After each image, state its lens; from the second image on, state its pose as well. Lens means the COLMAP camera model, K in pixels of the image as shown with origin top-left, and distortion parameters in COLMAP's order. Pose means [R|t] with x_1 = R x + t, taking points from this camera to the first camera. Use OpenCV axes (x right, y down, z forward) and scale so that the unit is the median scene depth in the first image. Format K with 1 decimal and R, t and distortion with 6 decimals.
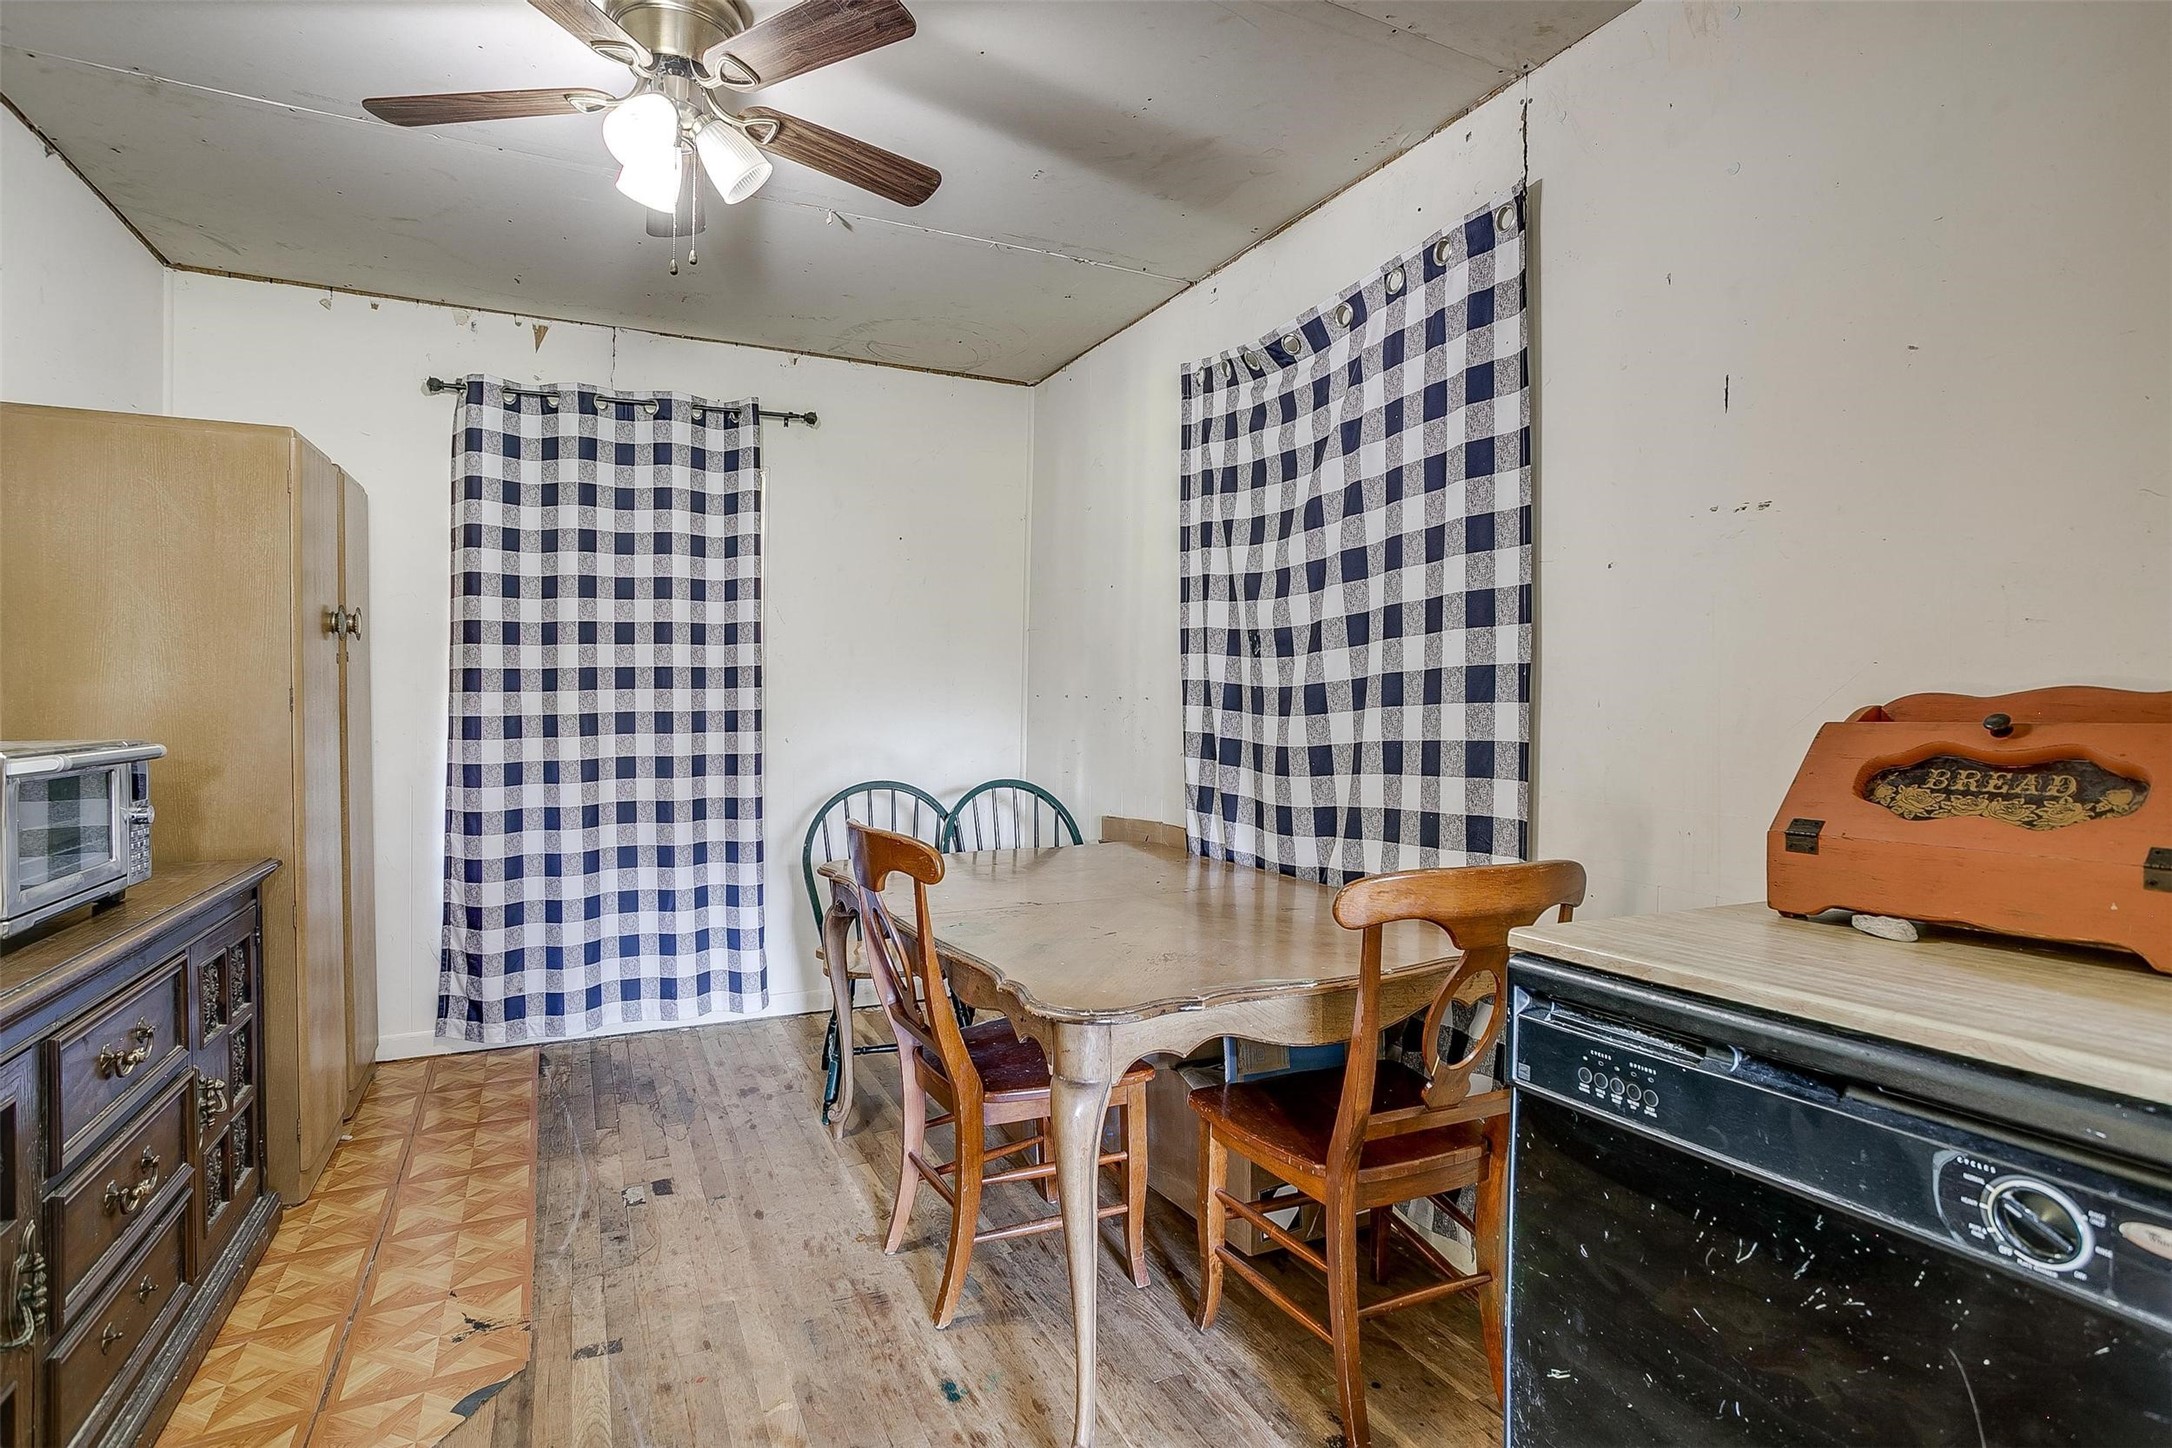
lens RADIAL K [[1068.0, 0, 1070.8], [0, 1068.0, 704.1], [0, 0, 1]] dist [-0.052182, 0.026166]
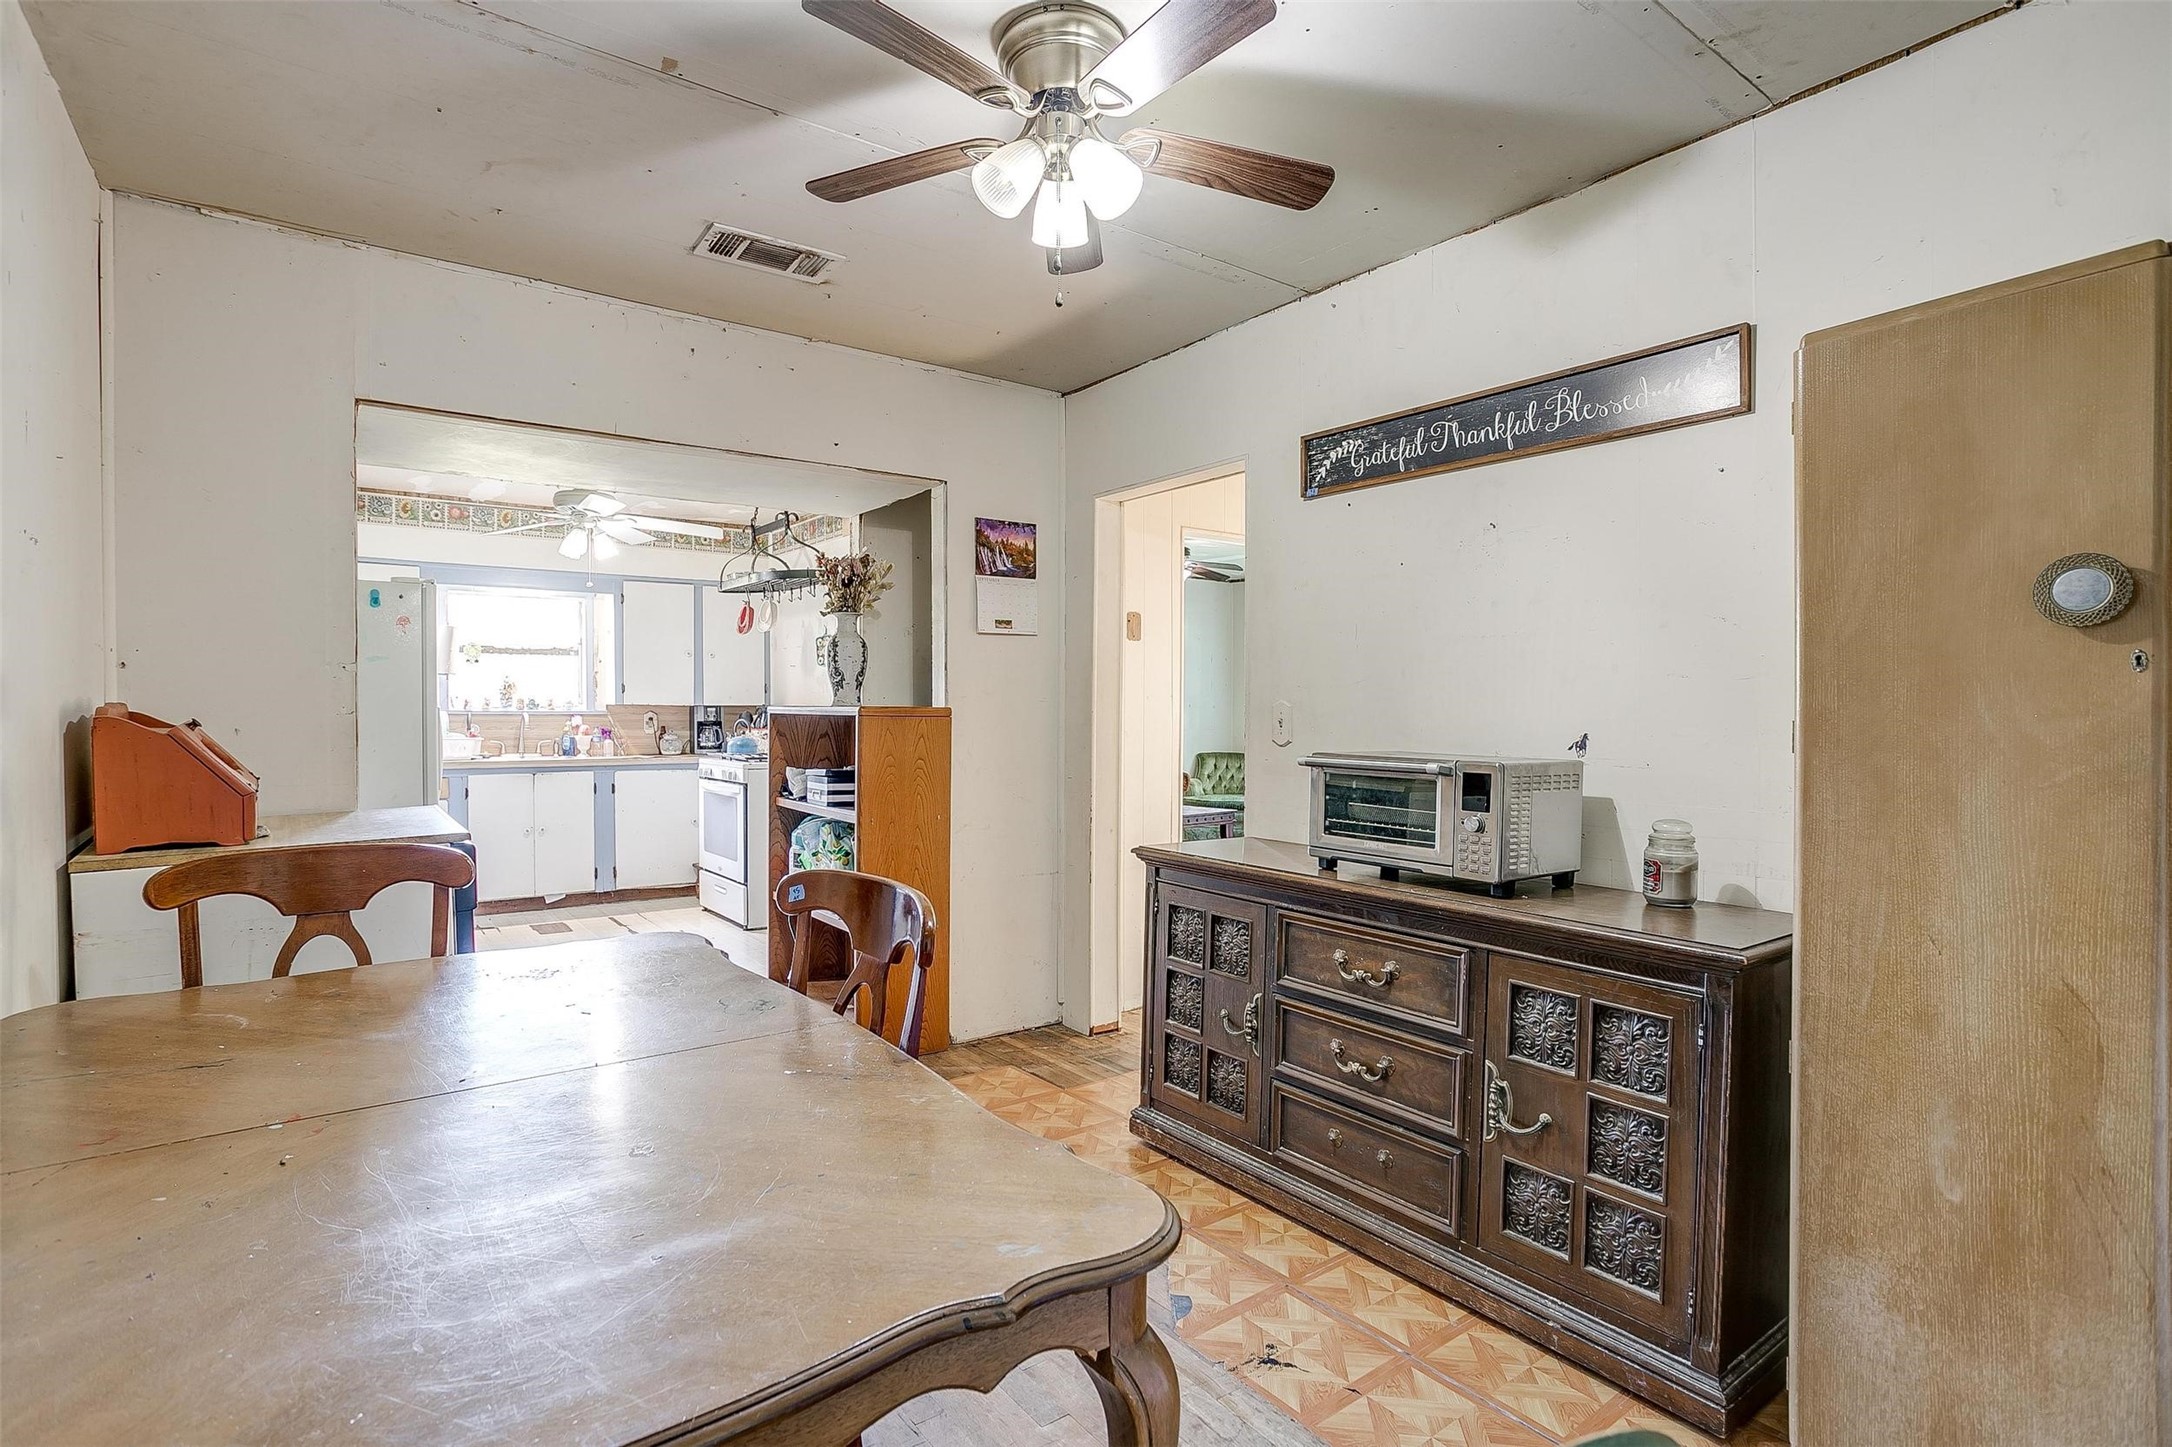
lens RADIAL K [[1068.0, 0, 1088.6], [0, 1068.0, 723.6], [0, 0, 1]] dist [-0.052182, 0.026166]
pose [[-0.979729, -0.005243, -0.200258, -0.114246], [-0.010378, 0.999643, 0.024602, -0.019325], [0.200058, 0.026182, -0.979434, 1.138395]]
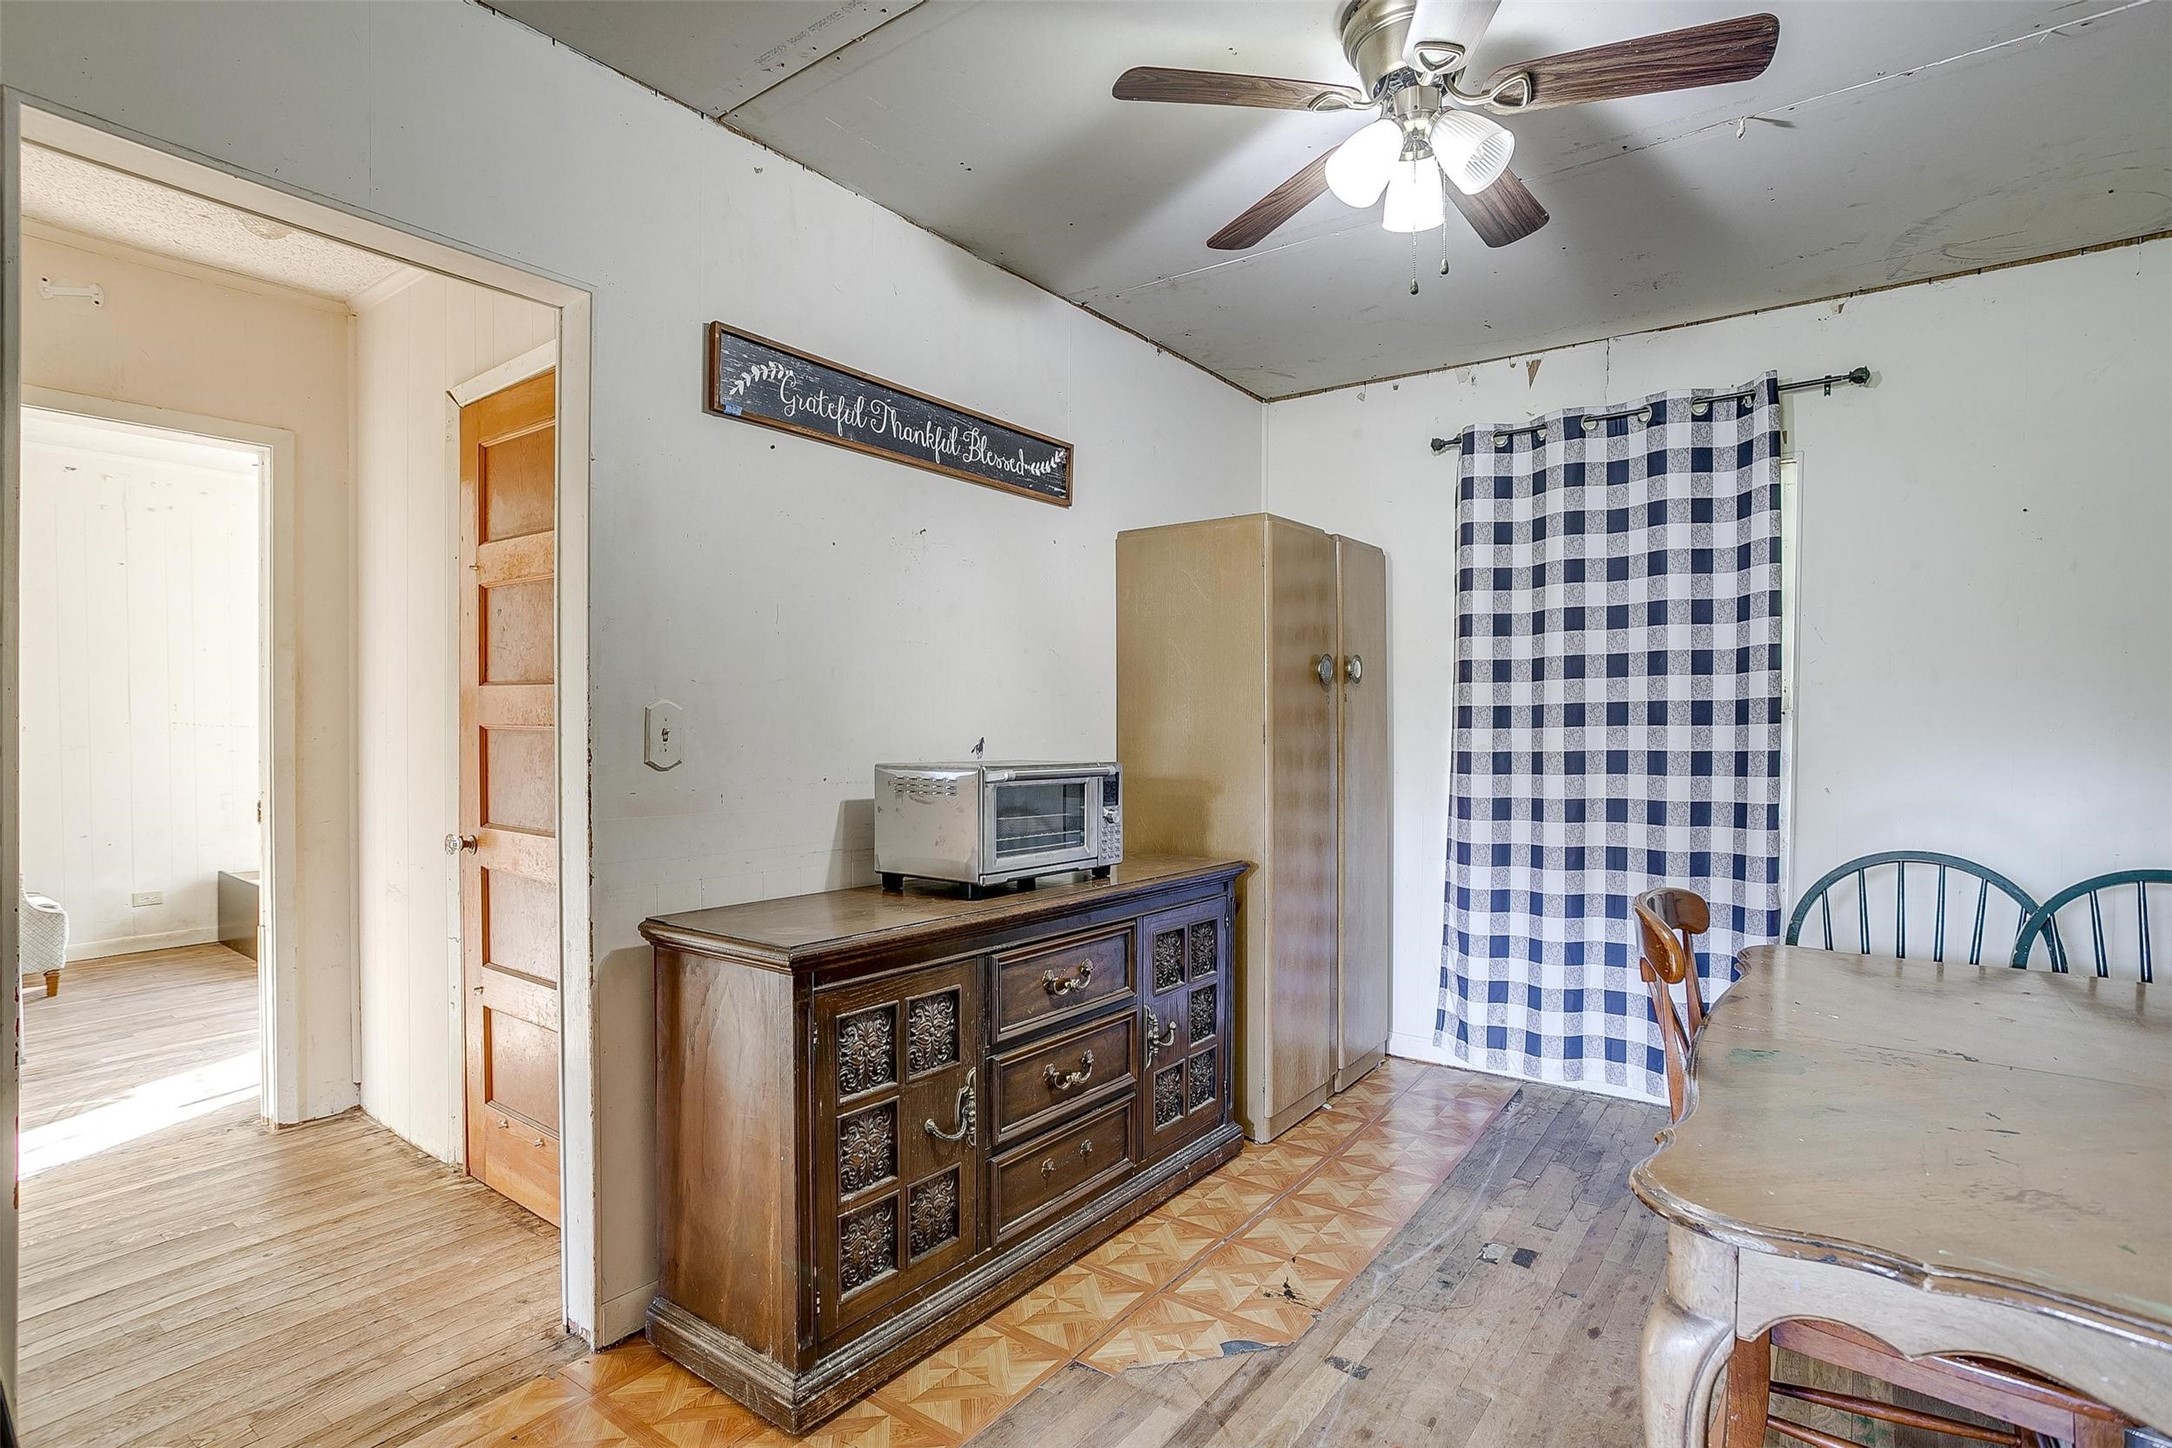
lens RADIAL K [[1068.0, 0, 1069.0], [0, 1068.0, 742.9], [0, 0, 1]] dist [-0.052182, 0.026166]
pose [[0.459116, 0.014230, -0.888262, 0.189635], [-0.012396, 0.999877, 0.009611, -0.002186], [0.888290, 0.006598, 0.459236, 0.157462]]
